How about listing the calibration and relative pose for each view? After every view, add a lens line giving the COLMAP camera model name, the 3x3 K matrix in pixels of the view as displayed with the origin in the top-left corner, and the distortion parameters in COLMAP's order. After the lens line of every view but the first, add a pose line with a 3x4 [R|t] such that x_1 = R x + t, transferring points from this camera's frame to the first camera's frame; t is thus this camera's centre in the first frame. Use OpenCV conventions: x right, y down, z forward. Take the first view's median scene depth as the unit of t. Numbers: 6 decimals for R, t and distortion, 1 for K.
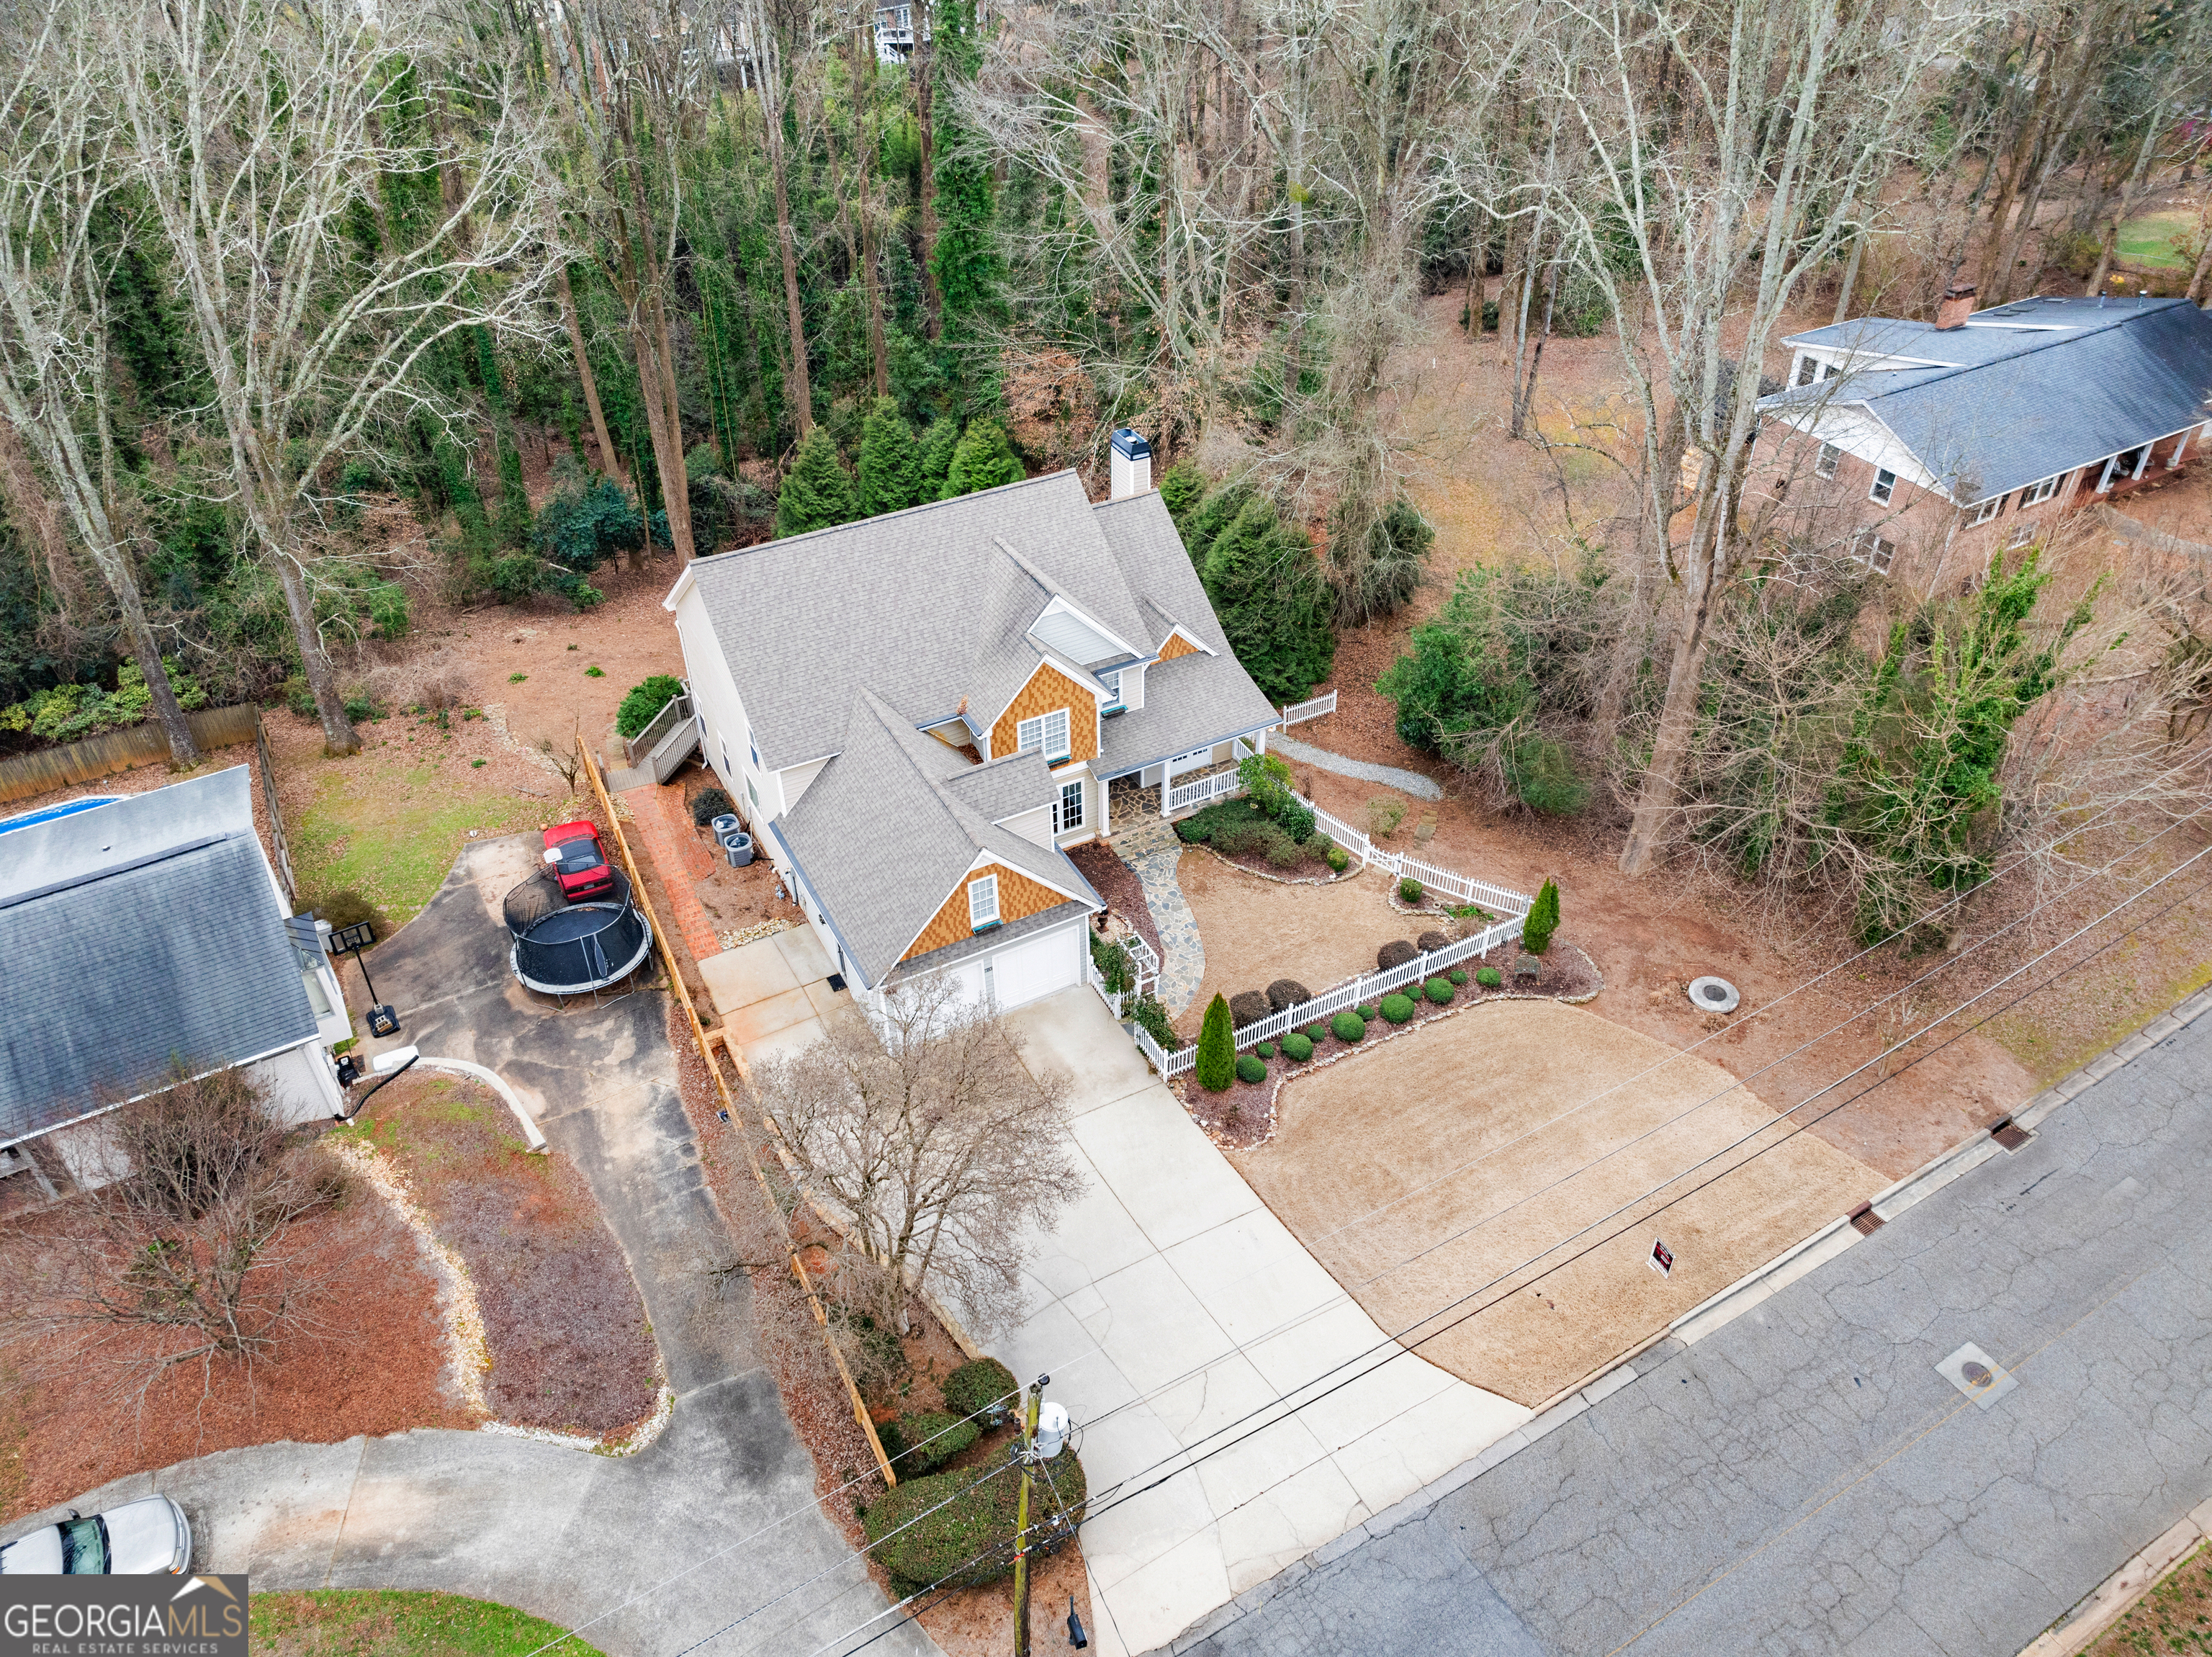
lens RADIAL K [[1554.2, 0, 1114.3], [0, 1554.2, 831.2], [0, 0, 1]] dist [-0.047705, 0.006007]
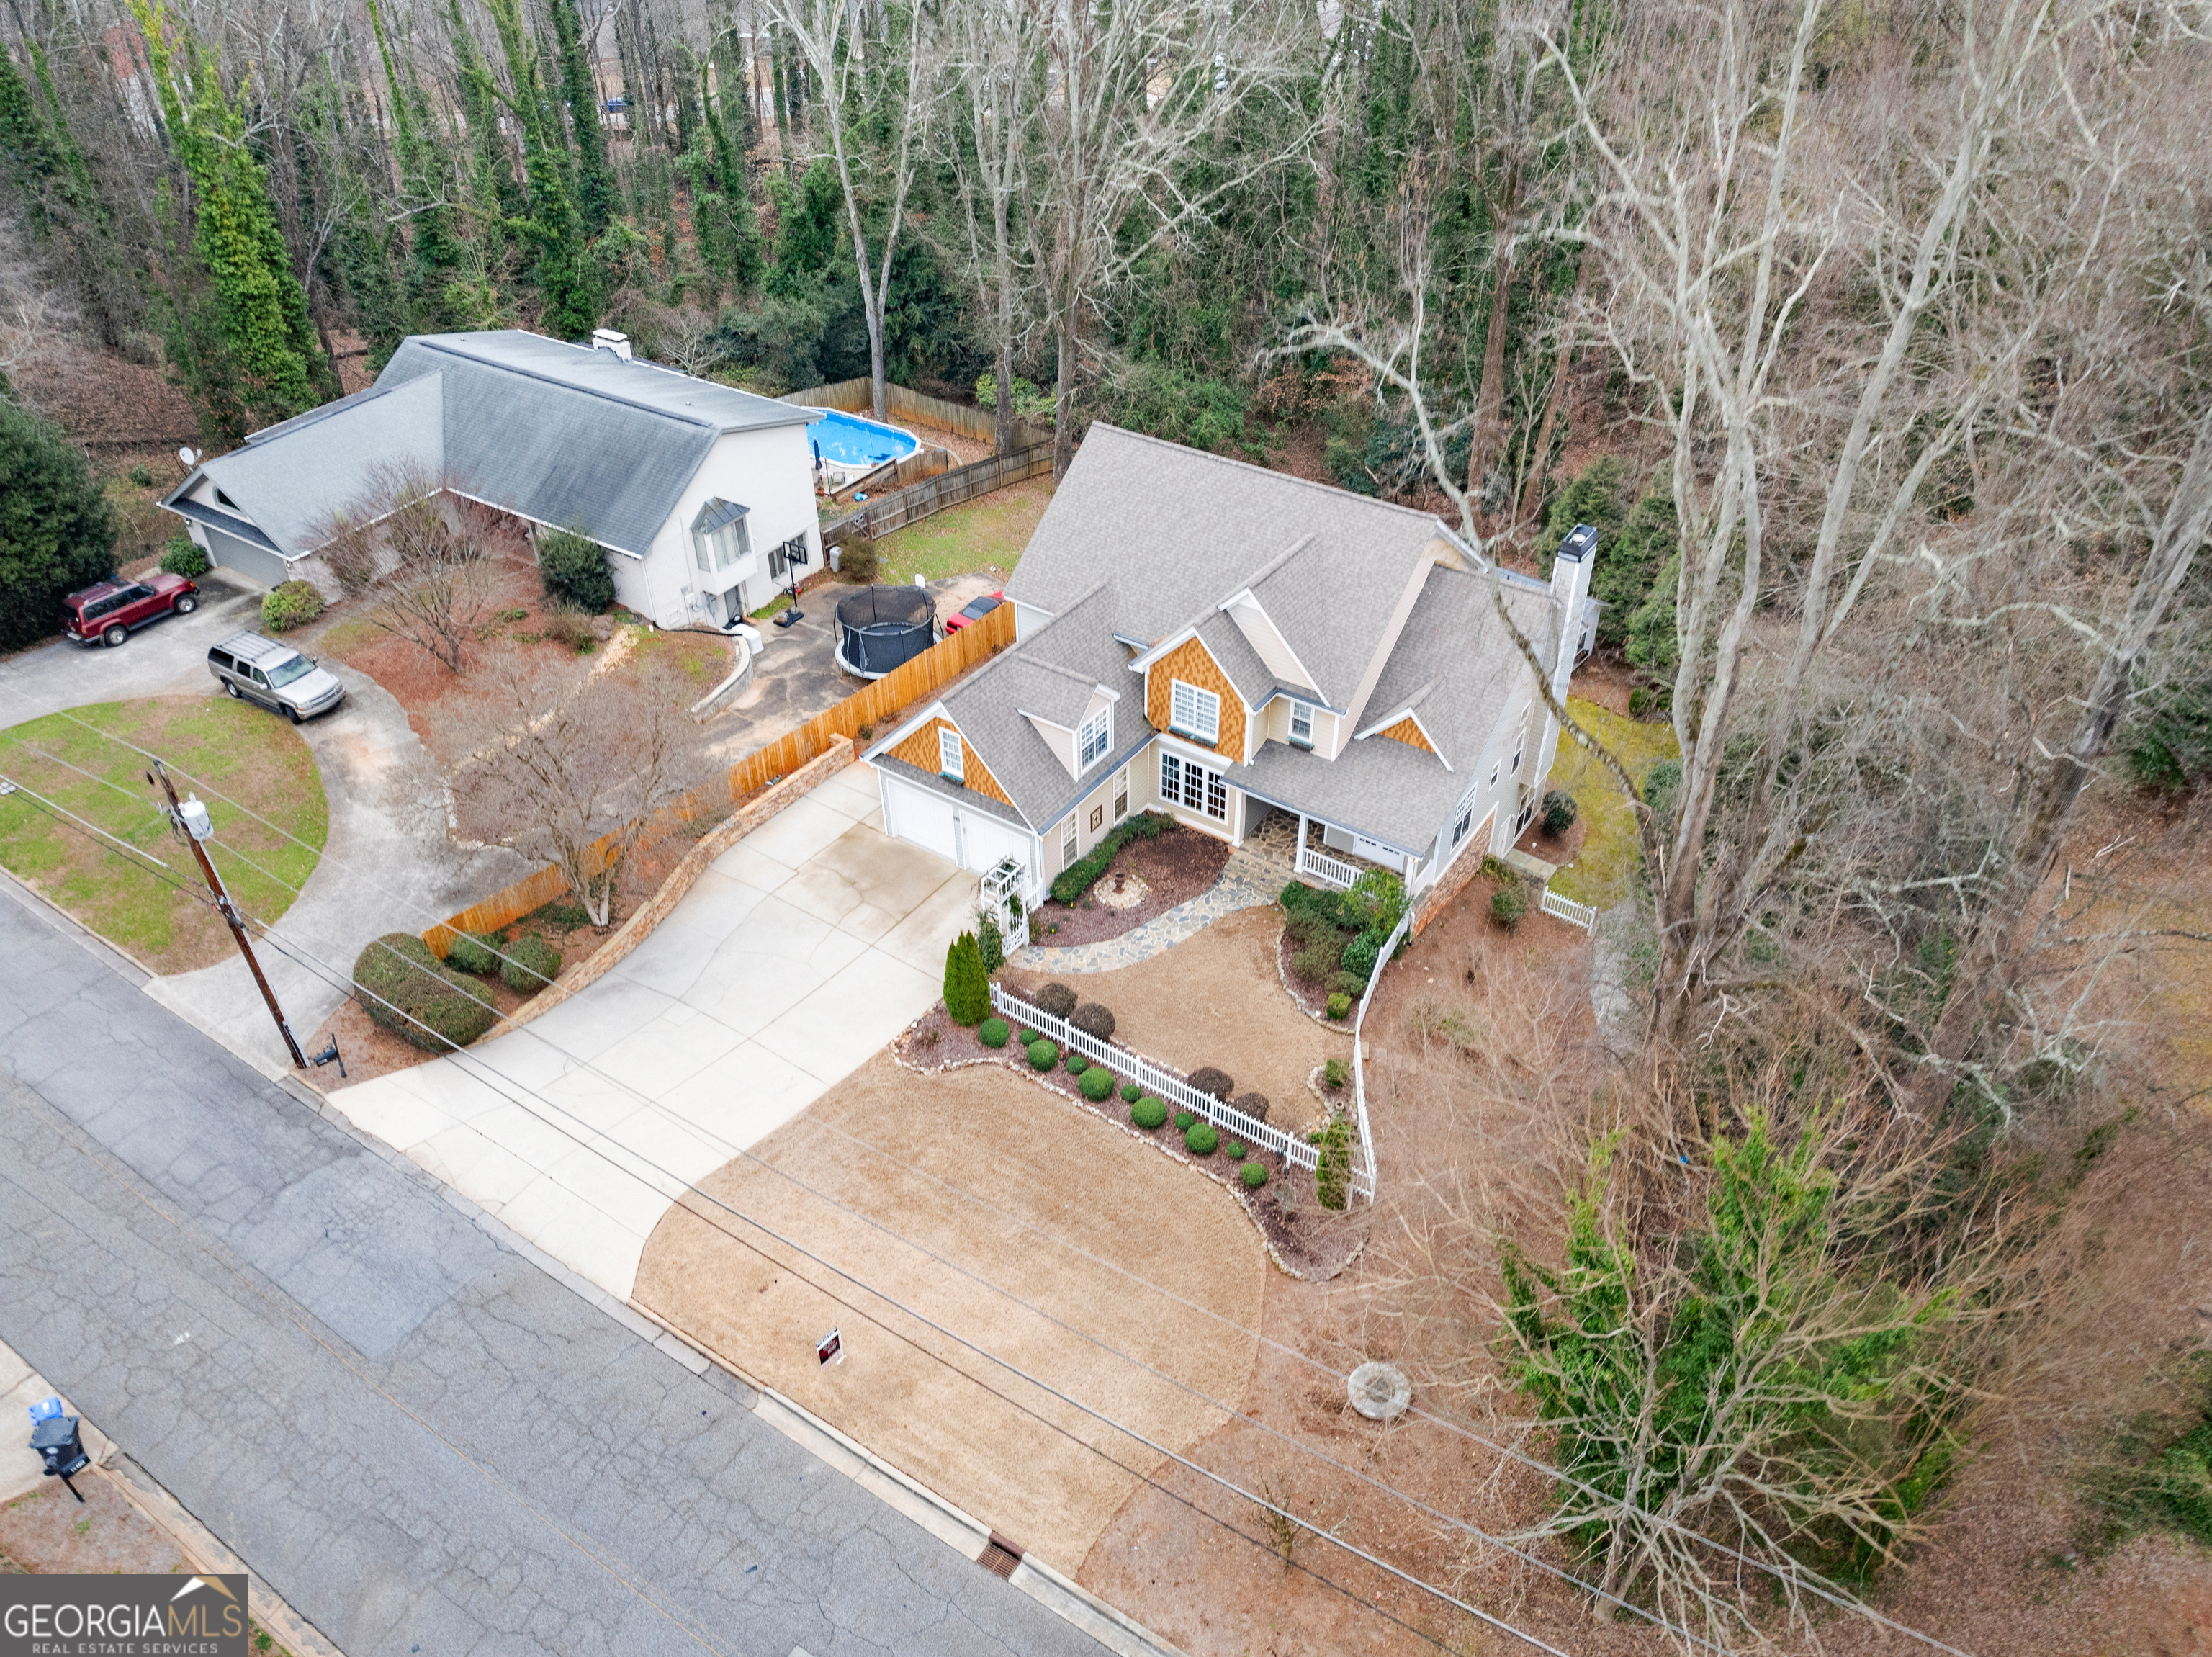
lens RADIAL K [[1554.2, 0, 1114.6], [0, 1554.2, 834.6], [0, 0, 1]] dist [-0.047705, 0.006007]
pose [[0.456214, 0.553082, -0.697115, 0.778366], [-0.546766, 0.792293, 0.270774, -0.275218], [0.702079, 0.257628, 0.663862, 0.349473]]
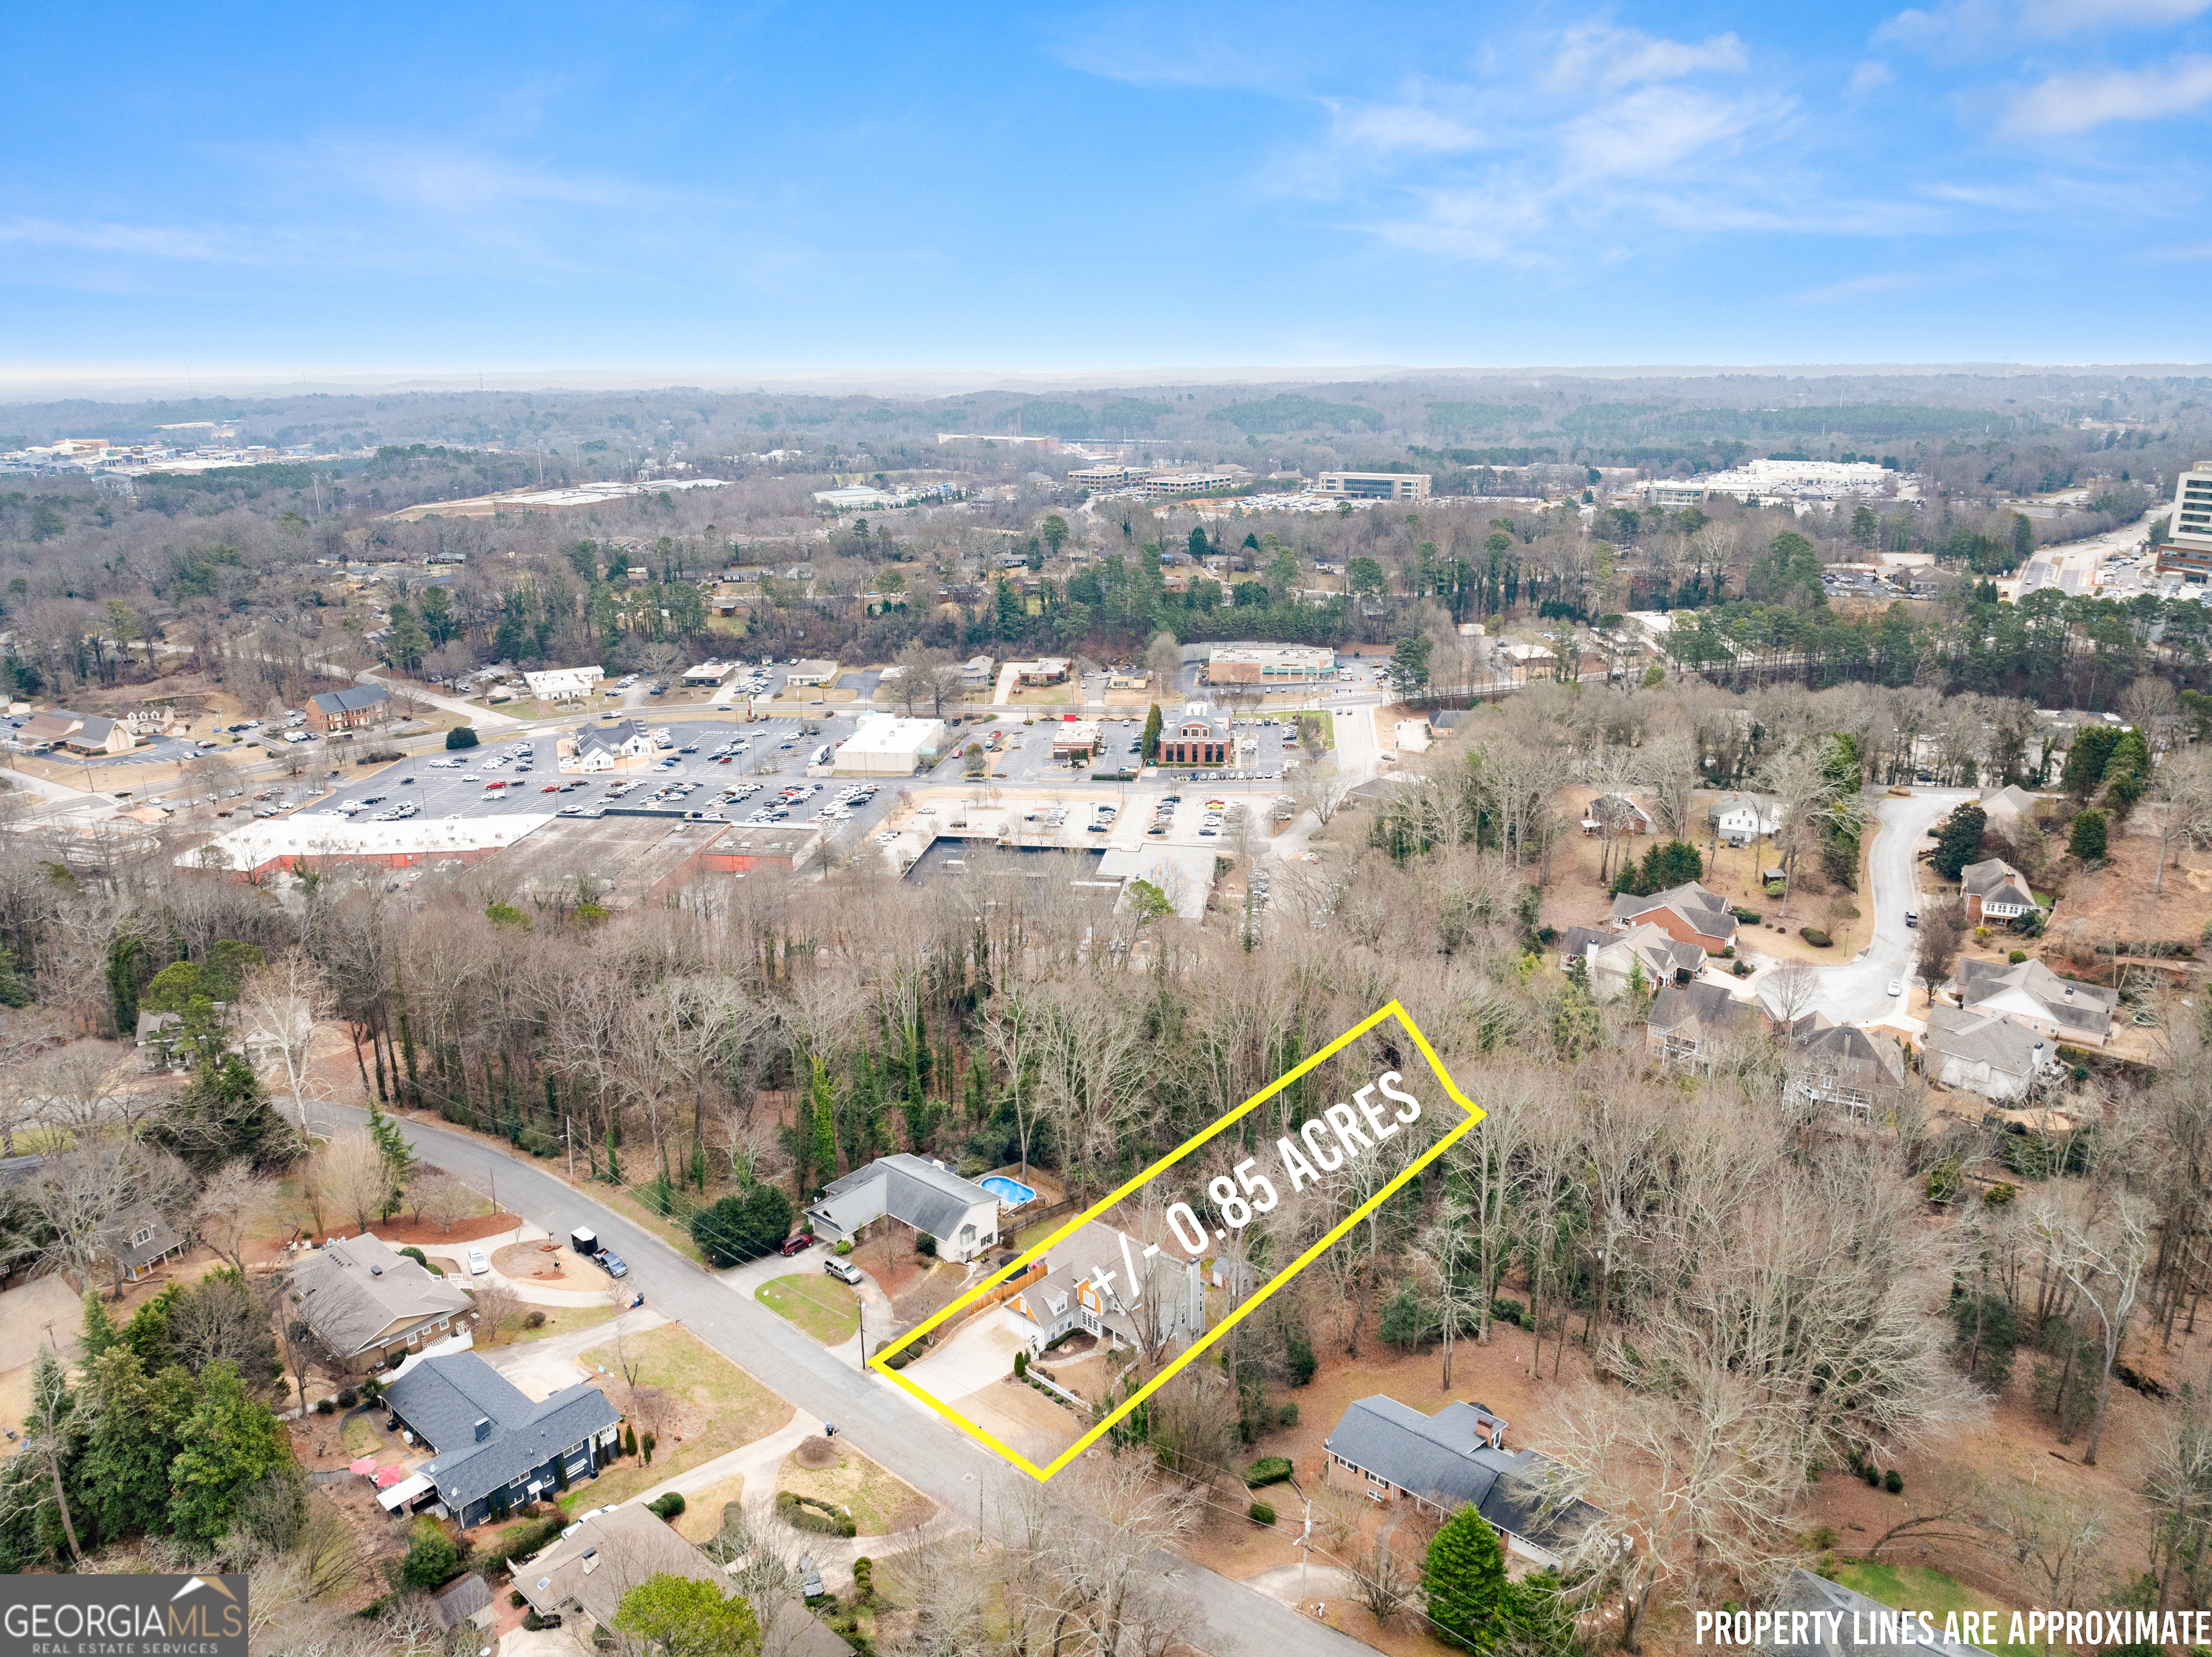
lens RADIAL K [[1554.2, 0, 1107.4], [0, 1554.2, 826.1], [0, 0, 1]] dist [-0.047705, 0.006007]
pose [[0.330450, 0.279046, -0.901630, 3.512702], [-0.571883, 0.819158, 0.043925, -1.377466], [0.750834, 0.501112, 0.430273, -1.361068]]
